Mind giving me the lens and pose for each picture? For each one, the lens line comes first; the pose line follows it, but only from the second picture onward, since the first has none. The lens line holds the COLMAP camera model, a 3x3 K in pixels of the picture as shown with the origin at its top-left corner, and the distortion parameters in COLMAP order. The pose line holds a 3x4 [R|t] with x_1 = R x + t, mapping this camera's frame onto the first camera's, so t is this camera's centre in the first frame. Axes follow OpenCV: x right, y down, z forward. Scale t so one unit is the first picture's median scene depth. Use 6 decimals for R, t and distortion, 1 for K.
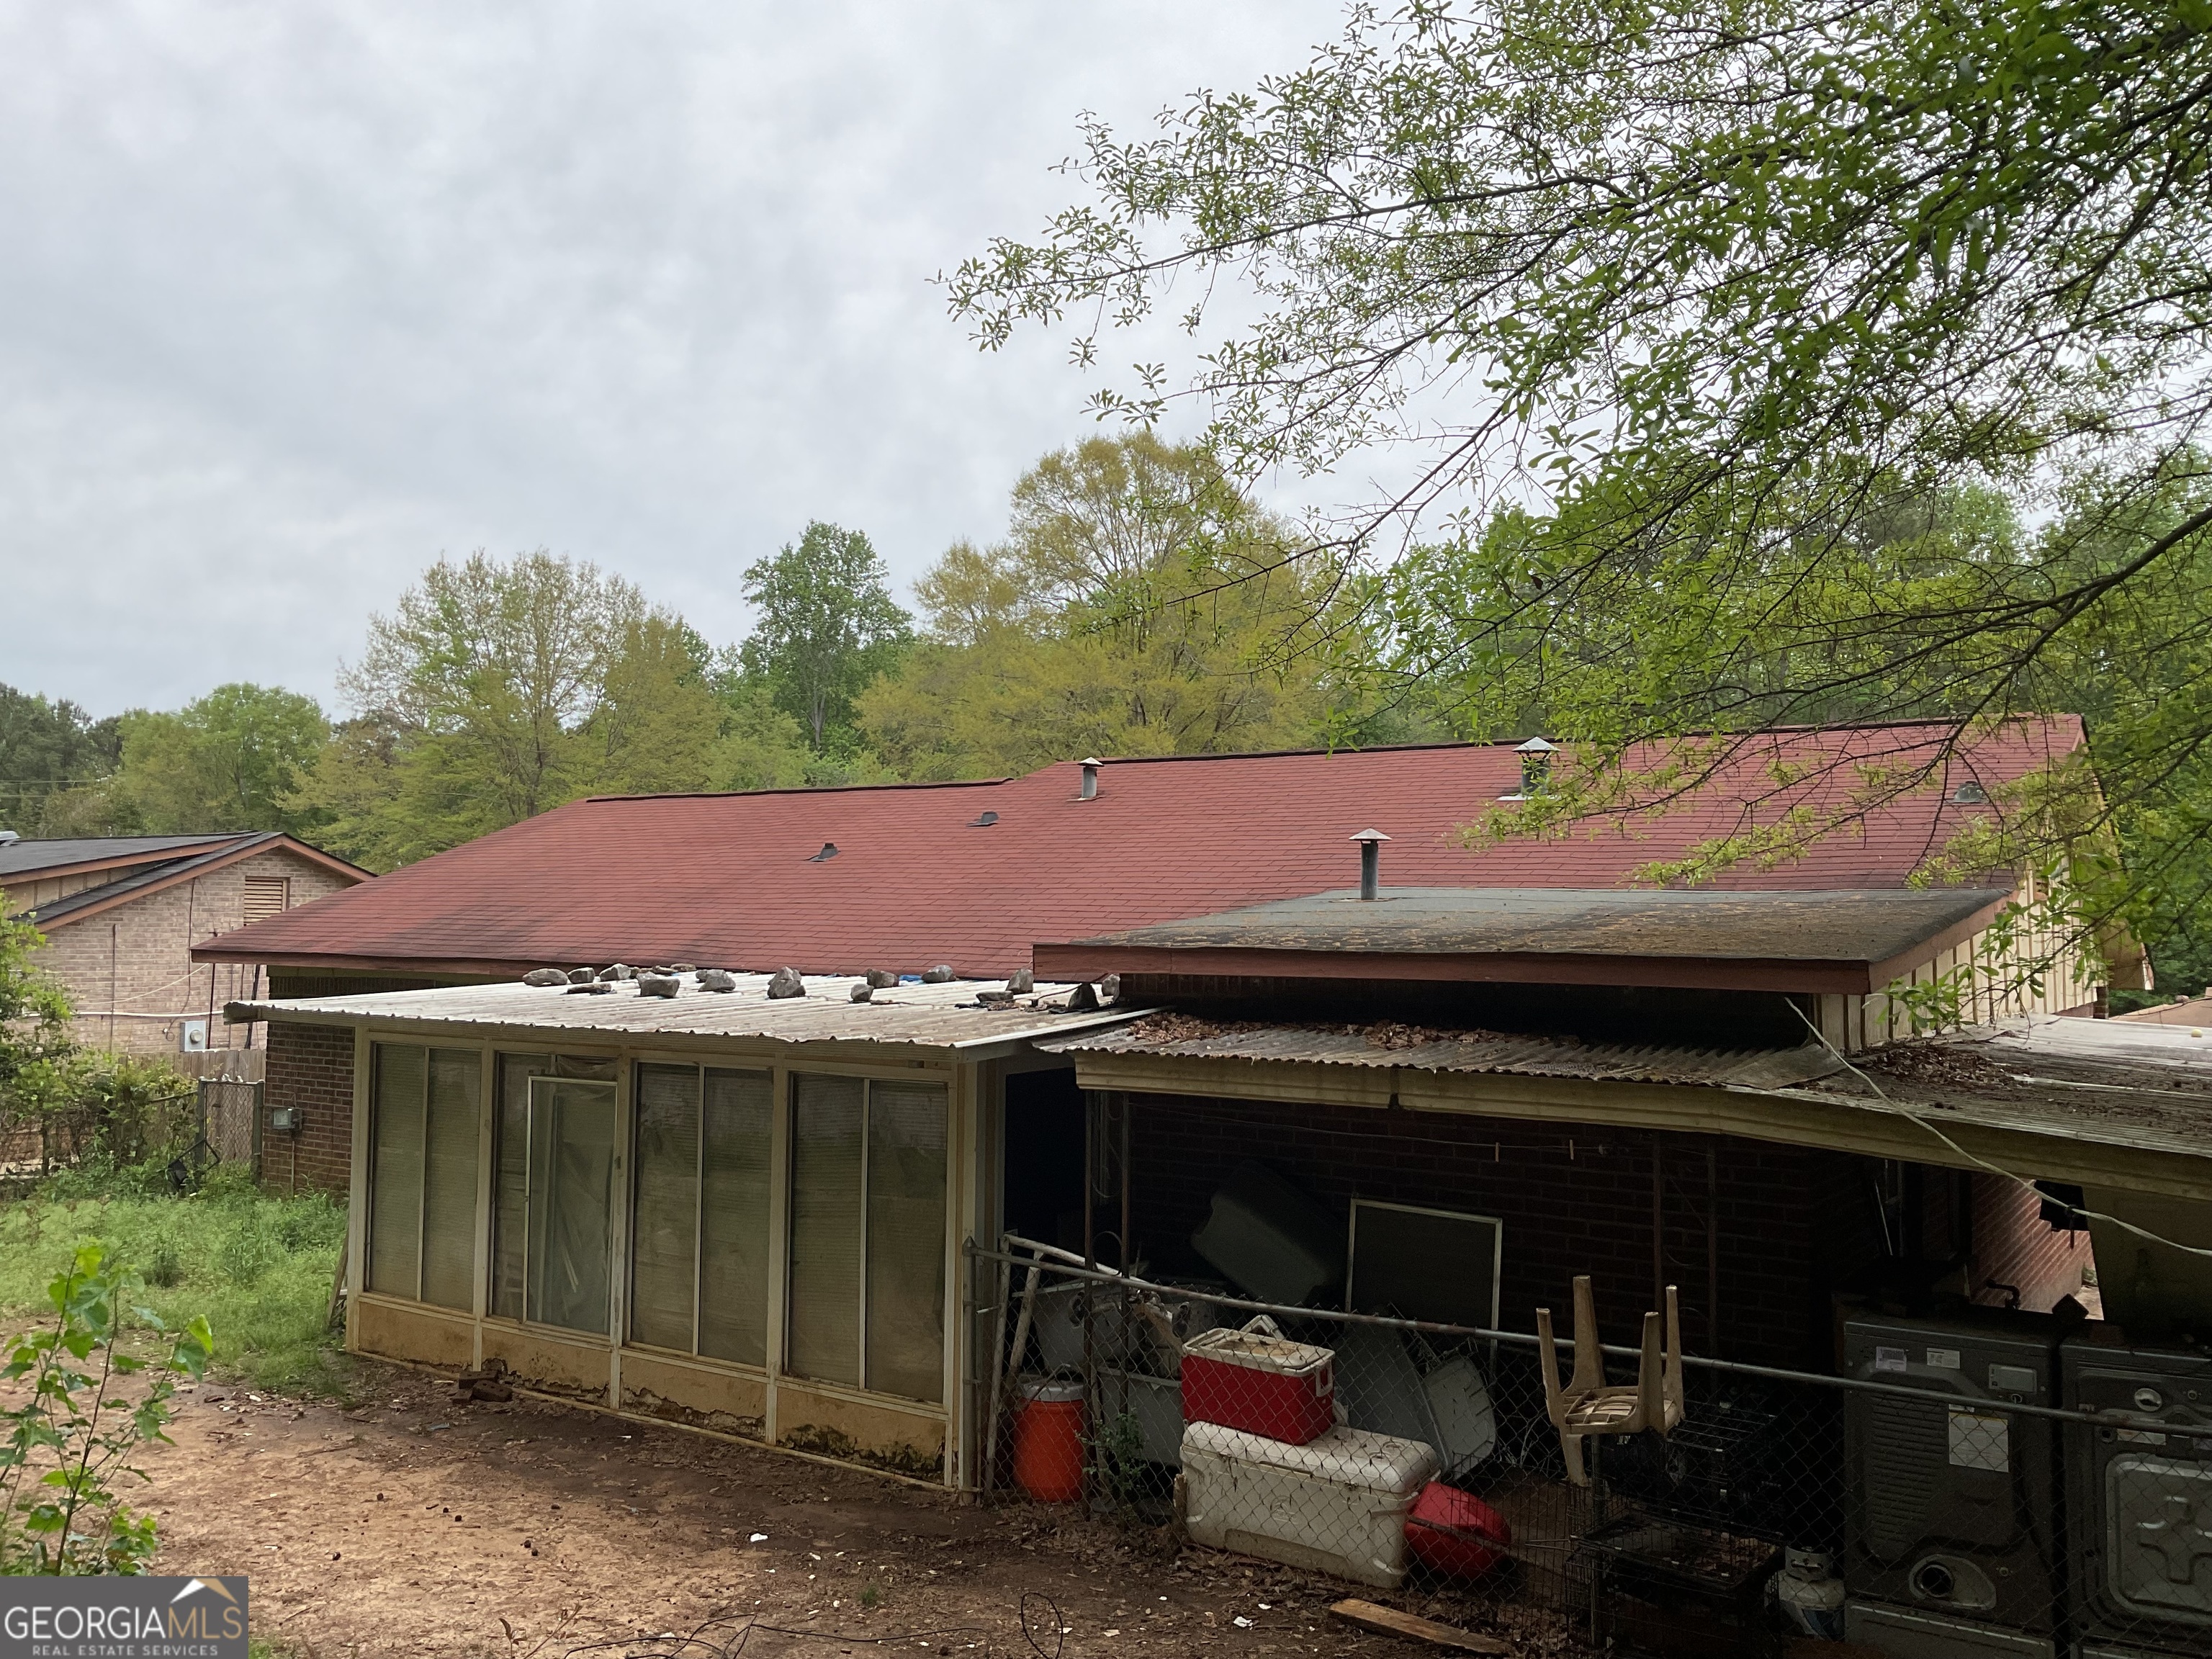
lens RADIAL K [[1868.3, 0, 1106.0], [0, 1868.3, 829.5], [0, 0, 1]] dist [0.091455, -0.146710]
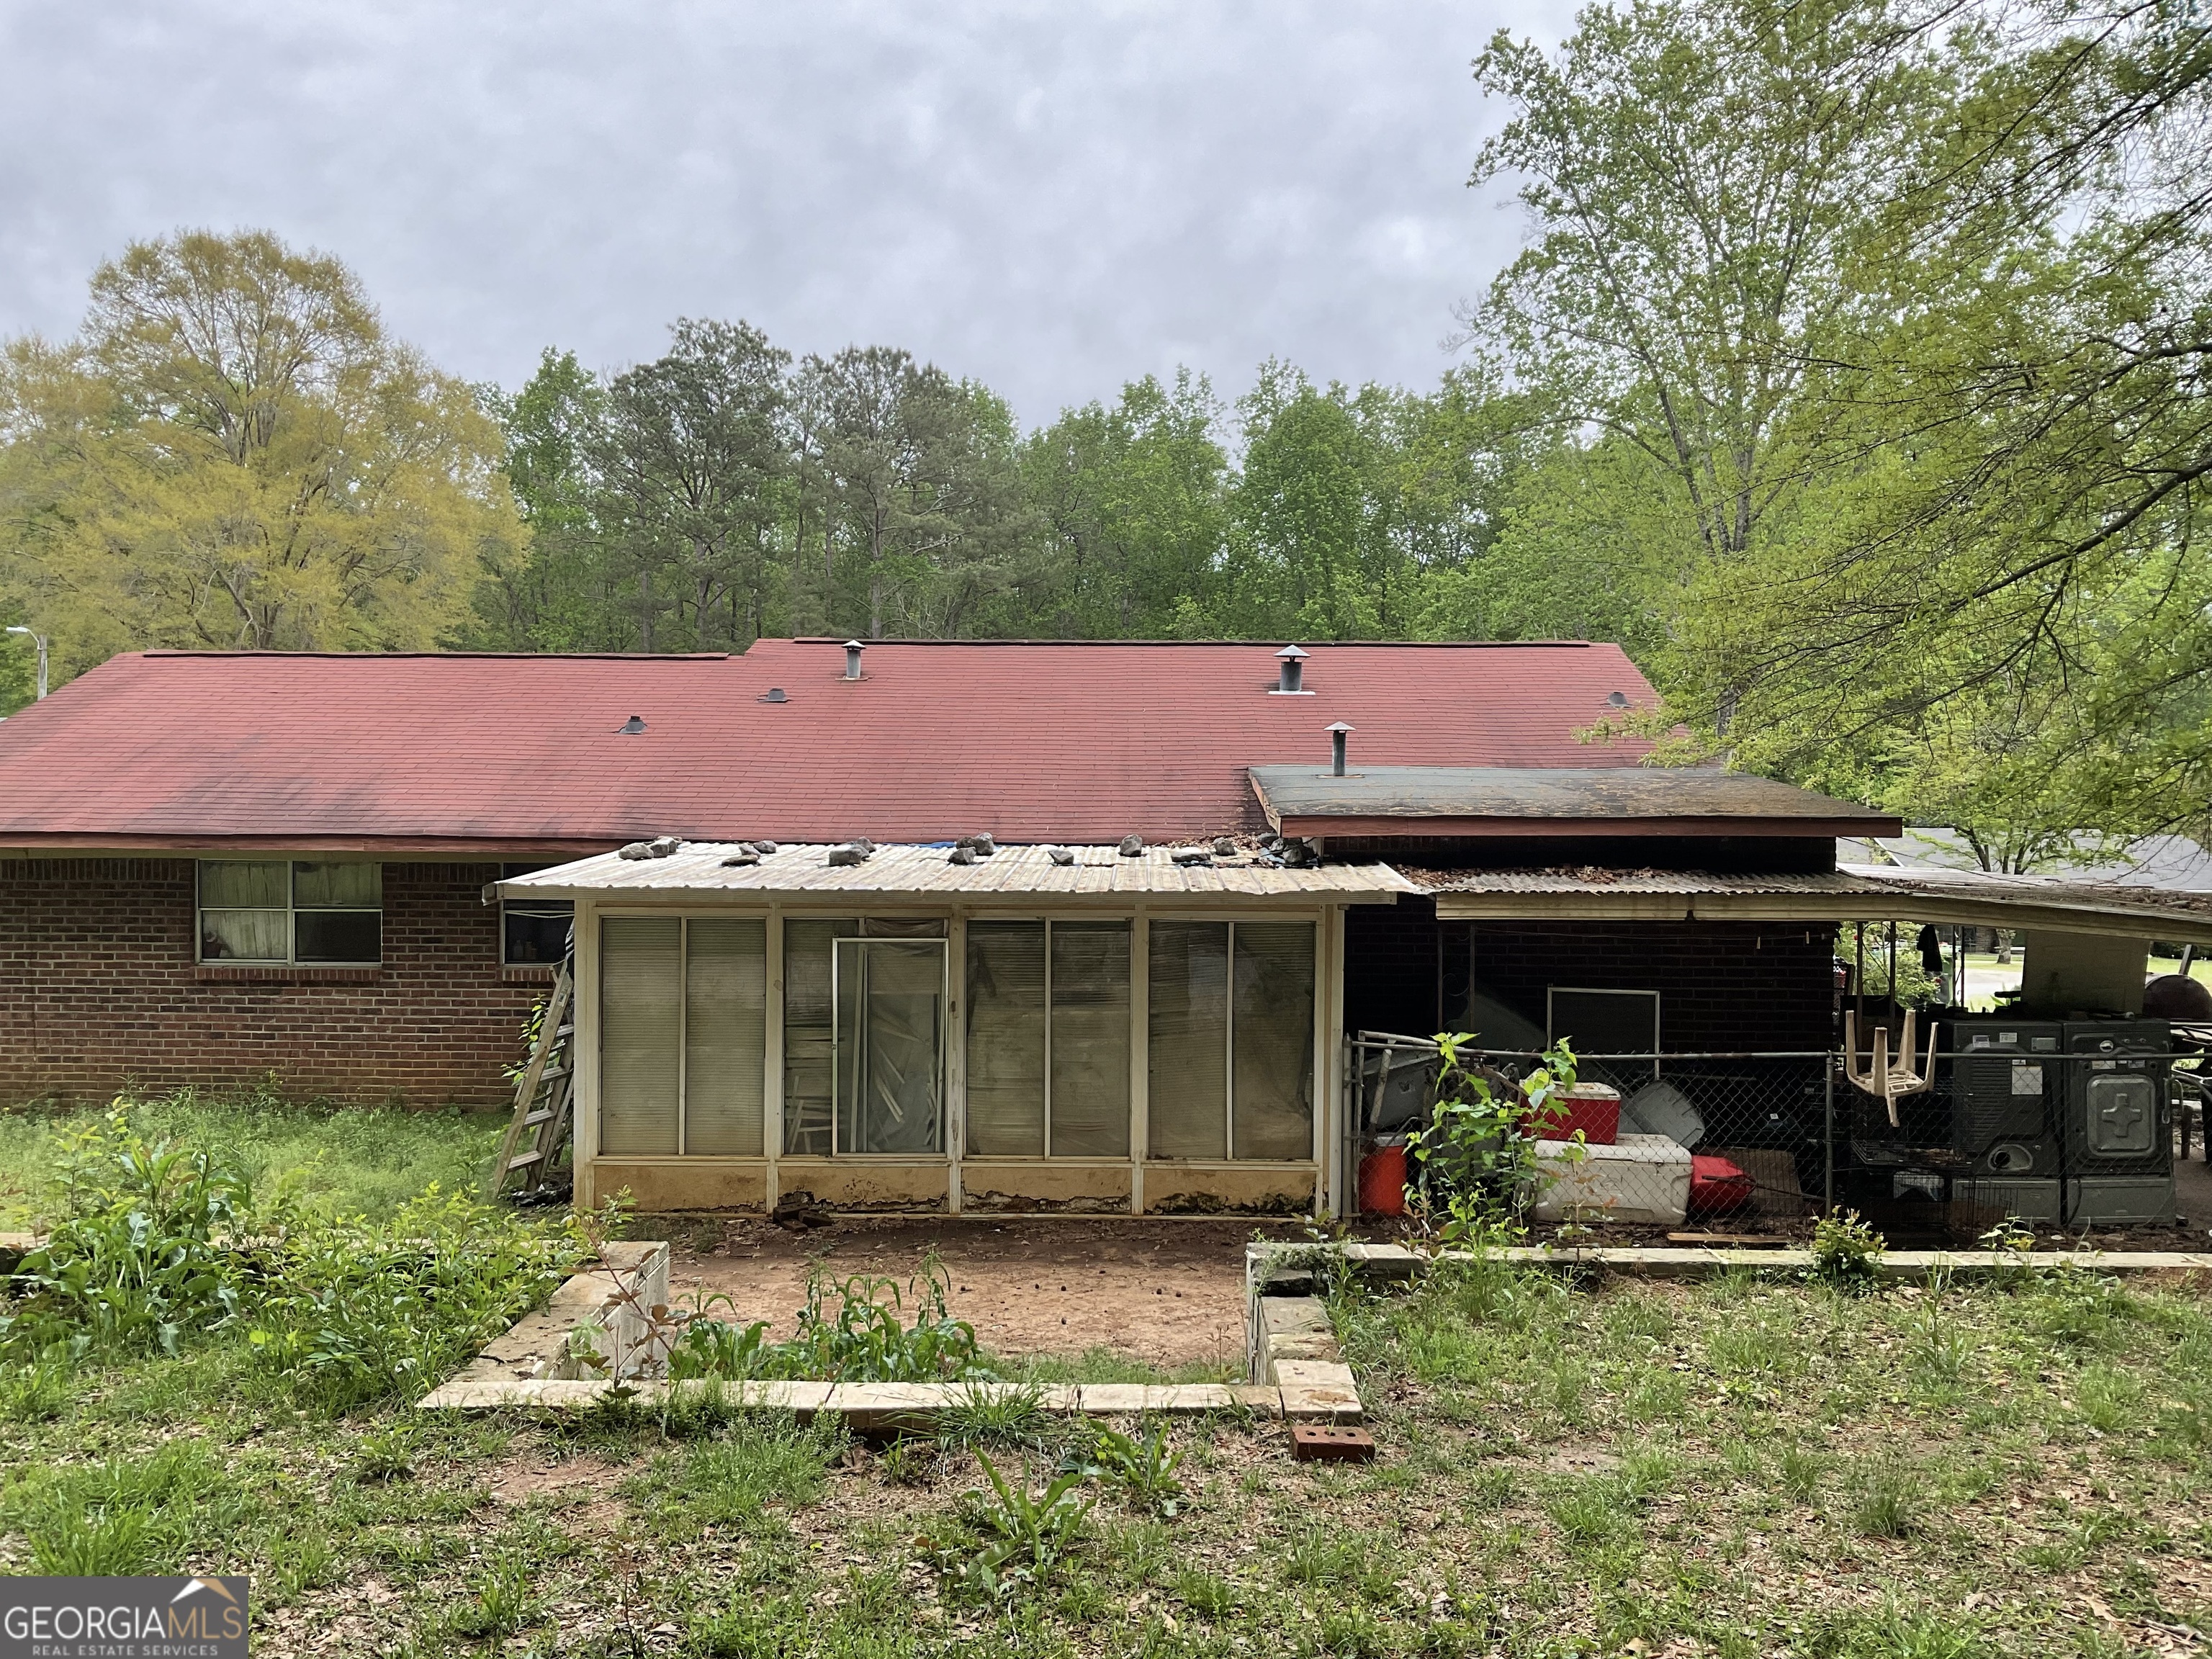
lens RADIAL K [[1860.8, 0, 1106.0], [0, 1860.8, 829.5], [0, 0, 1]] dist [0.143307, -0.266626]
pose [[0.833007, -0.022048, 0.552822, -0.869065], [-0.022932, 0.996971, 0.074317, -0.022316], [-0.552787, -0.074583, 0.829979, -0.005293]]
